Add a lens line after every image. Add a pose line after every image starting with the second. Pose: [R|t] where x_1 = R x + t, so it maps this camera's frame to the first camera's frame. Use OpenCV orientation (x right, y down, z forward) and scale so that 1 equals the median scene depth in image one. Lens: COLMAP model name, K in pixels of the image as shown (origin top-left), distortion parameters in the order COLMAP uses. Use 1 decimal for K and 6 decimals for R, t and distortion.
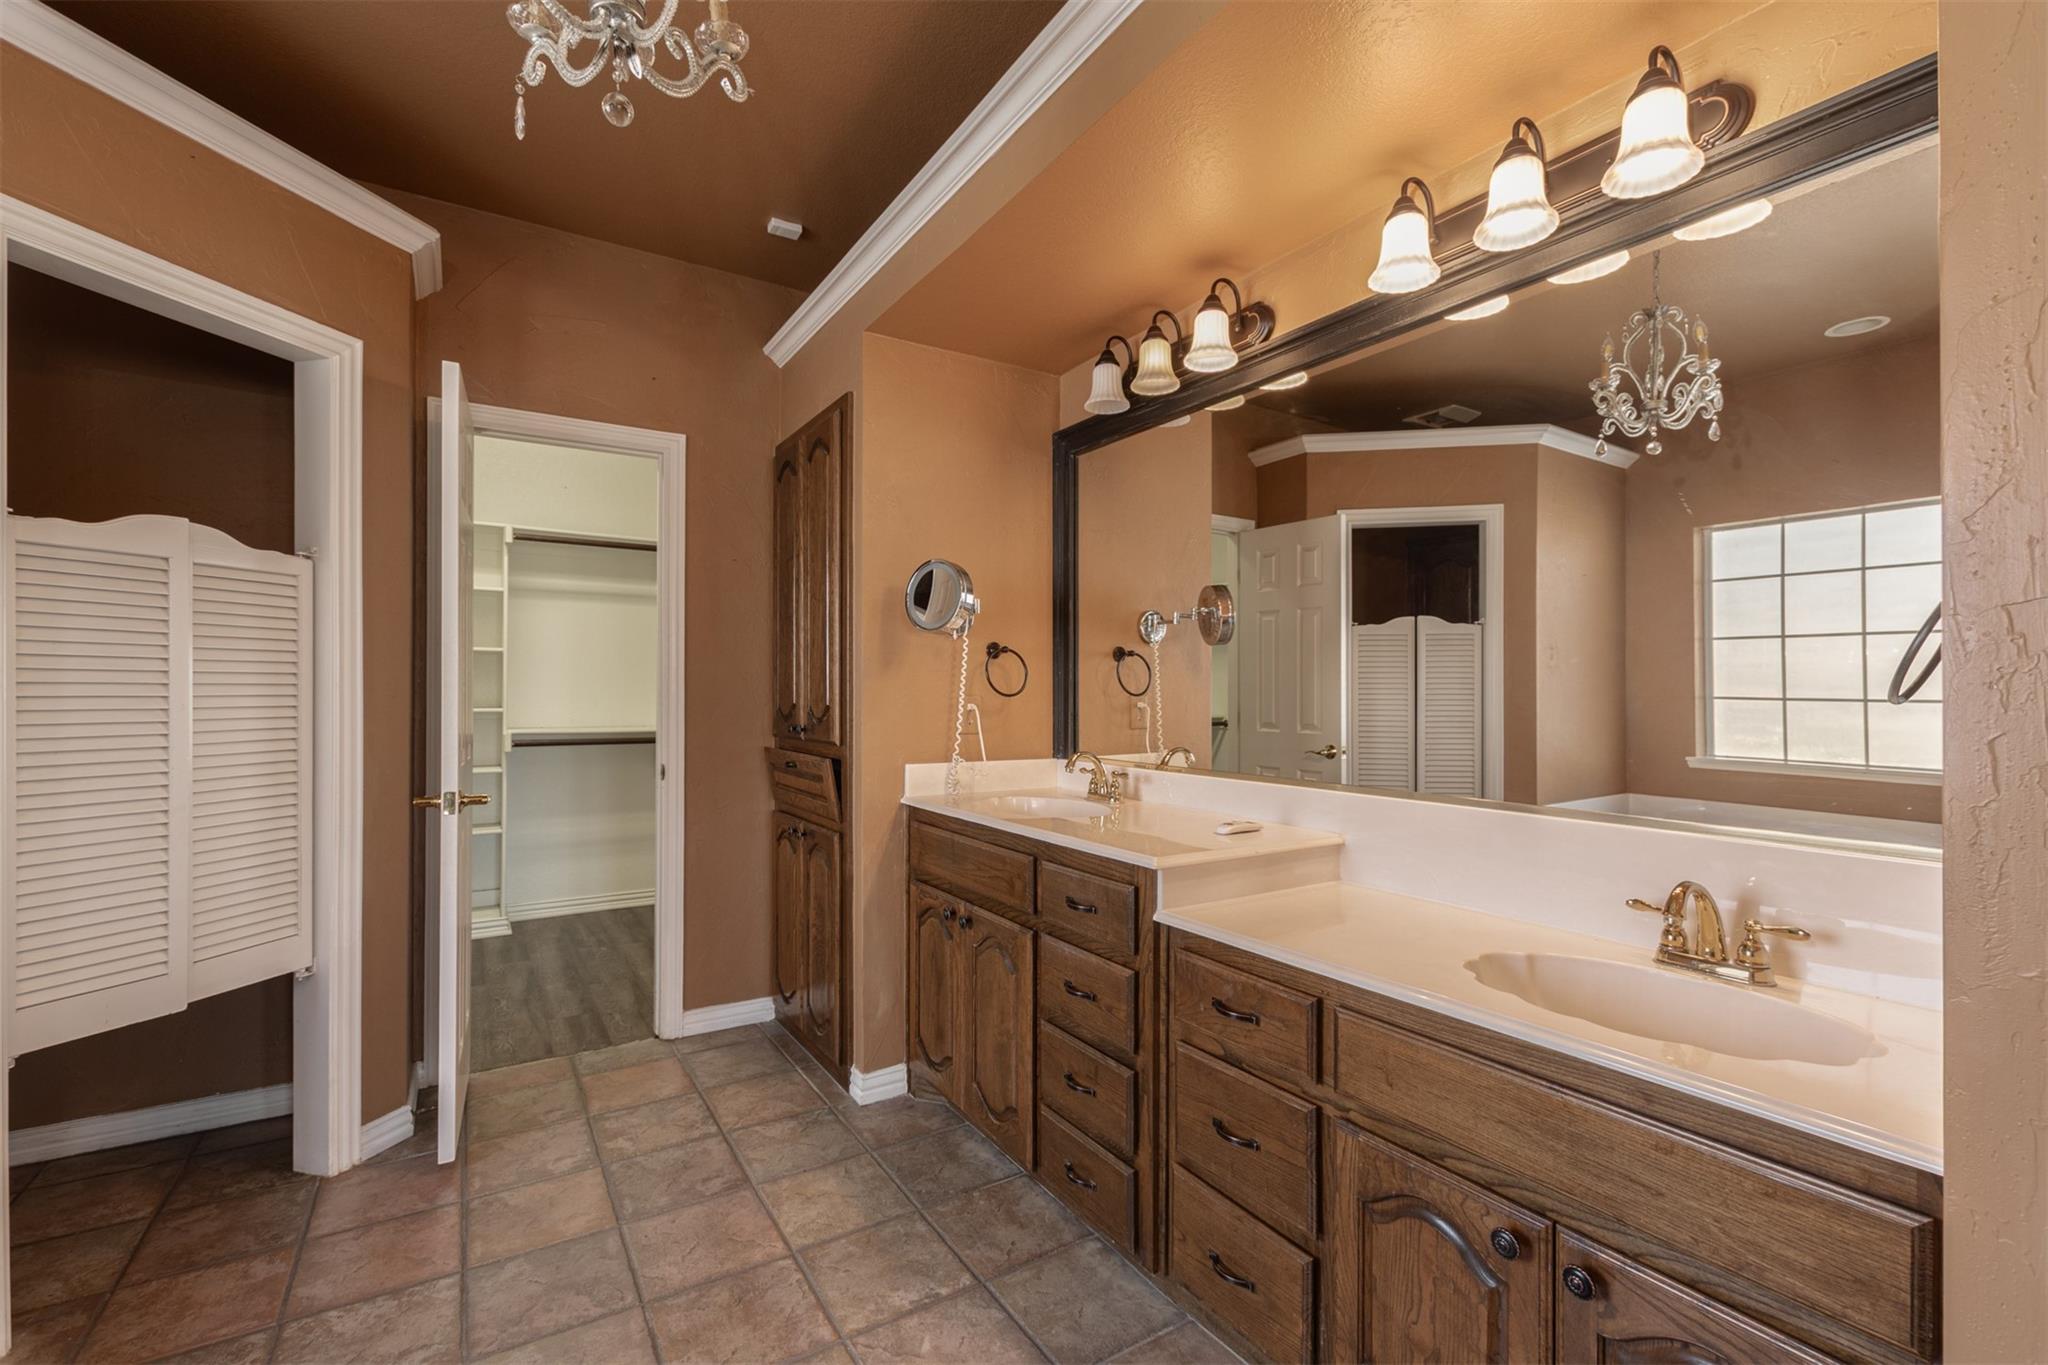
lens RADIAL K [[894.2, 0, 1026.4], [0, 894.2, 687.5], [0, 0, 1]] dist [0.004069, -0.002566]
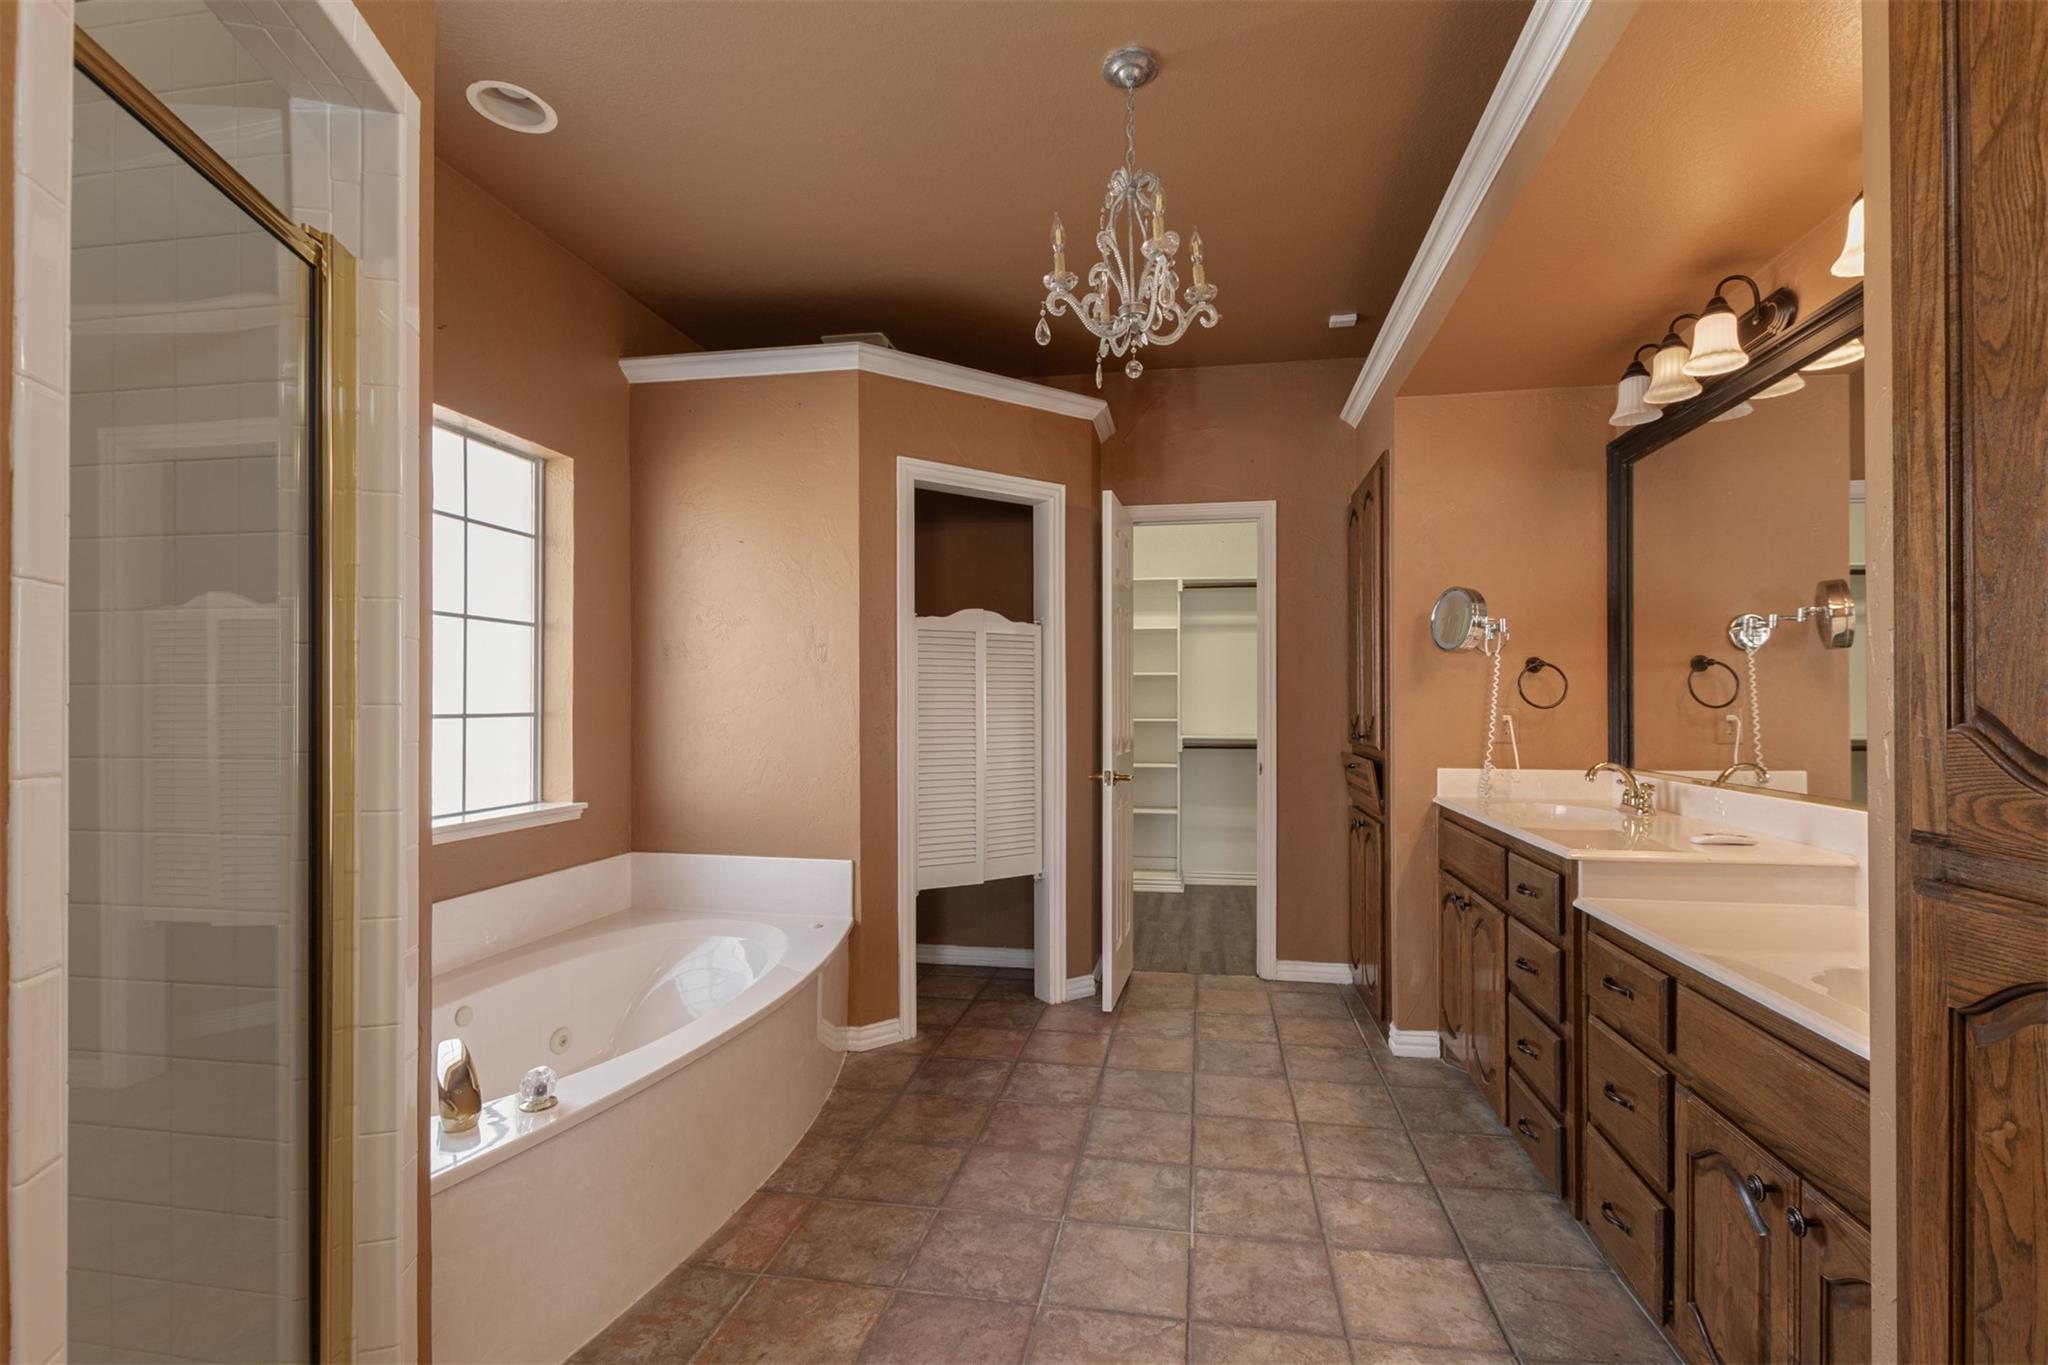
lens RADIAL K [[894.2, 0, 1026.8], [0, 894.2, 697.2], [0, 0, 1]] dist [0.004069, -0.002566]
pose [[0.732198, -0.009378, -0.681027, 0.298723], [0.005617, 0.999954, -0.007731, 0.001607], [0.681069, 0.001835, 0.732217, -0.216548]]
